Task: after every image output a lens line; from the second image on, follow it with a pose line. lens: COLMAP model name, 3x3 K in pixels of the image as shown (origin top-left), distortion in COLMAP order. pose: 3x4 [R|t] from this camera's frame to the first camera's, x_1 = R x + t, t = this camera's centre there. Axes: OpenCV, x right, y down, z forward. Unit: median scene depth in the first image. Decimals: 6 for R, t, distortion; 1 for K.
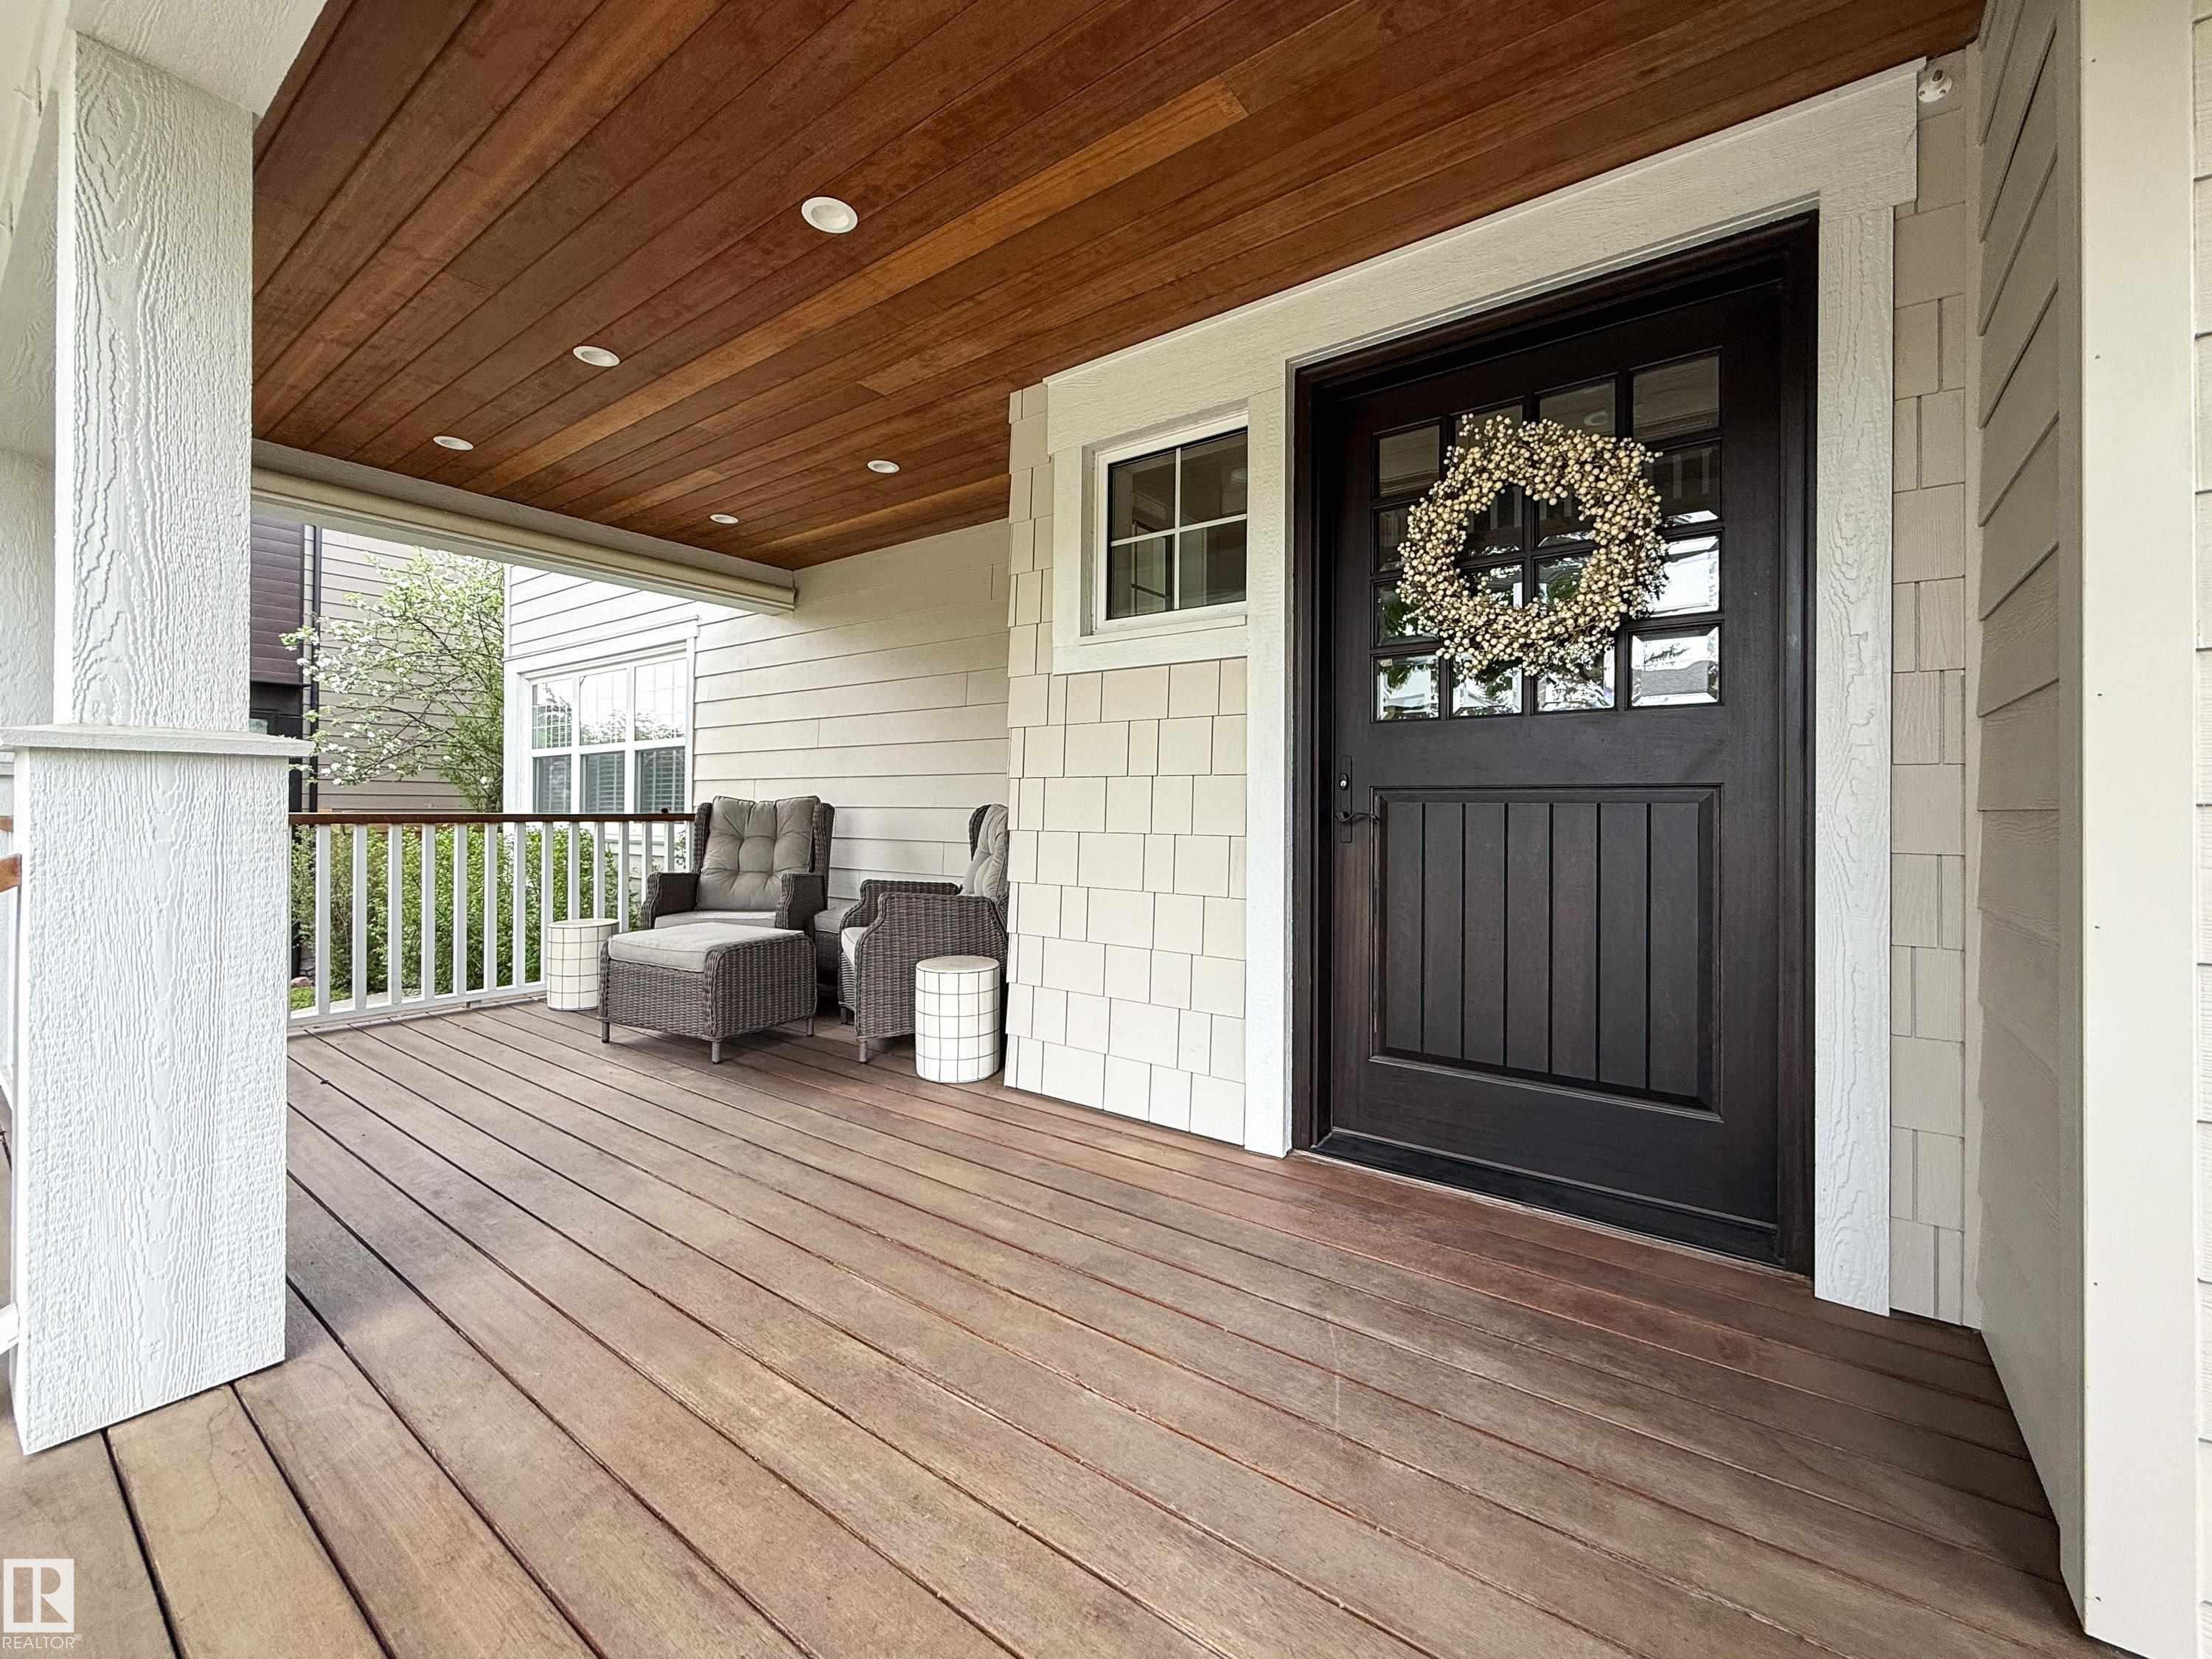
lens RADIAL K [[893.6, 0, 1095.4], [0, 893.6, 815.9], [0, 0, 1]] dist [0.001116, 0.001349]
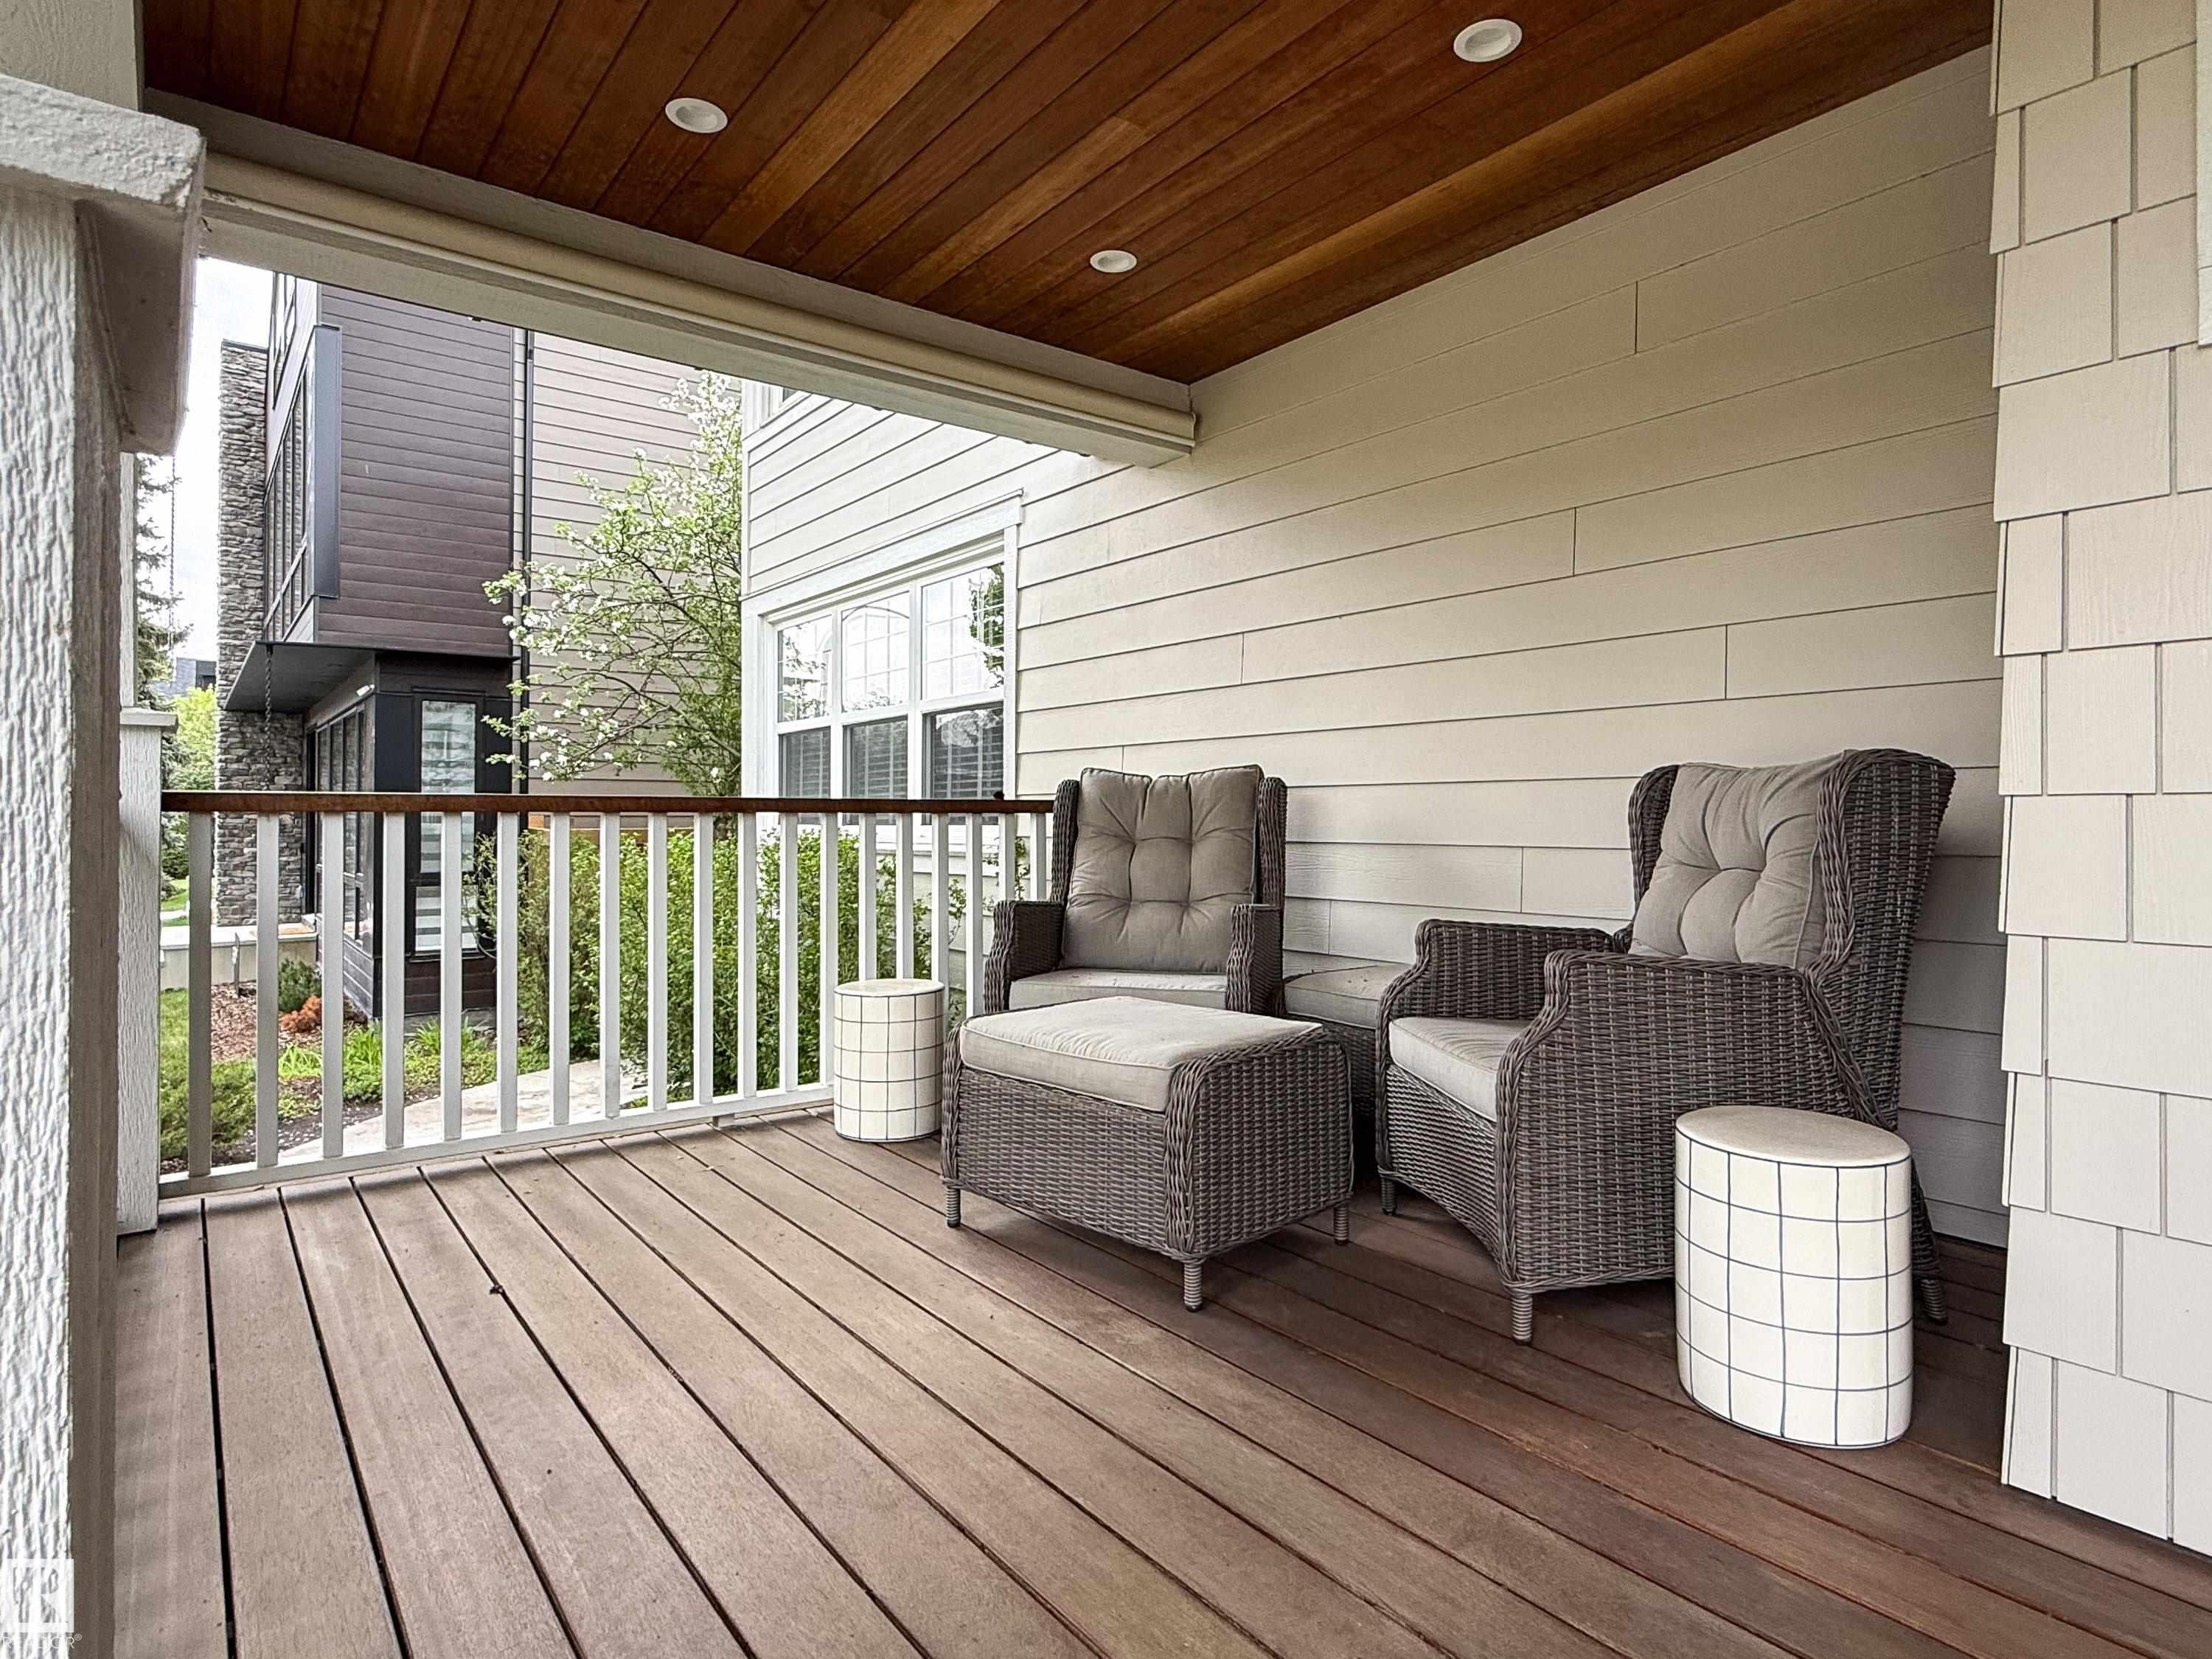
lens RADIAL K [[1220.2, 0, 1113.8], [0, 1220.2, 828.3], [0, 0, 1]] dist [0.000215, -0.000678]
pose [[0.962352, -0.004518, -0.271768, -0.208456], [0.004272, 0.999990, -0.001497, 0.018917], [0.271772, 0.000279, 0.962362, 0.270221]]
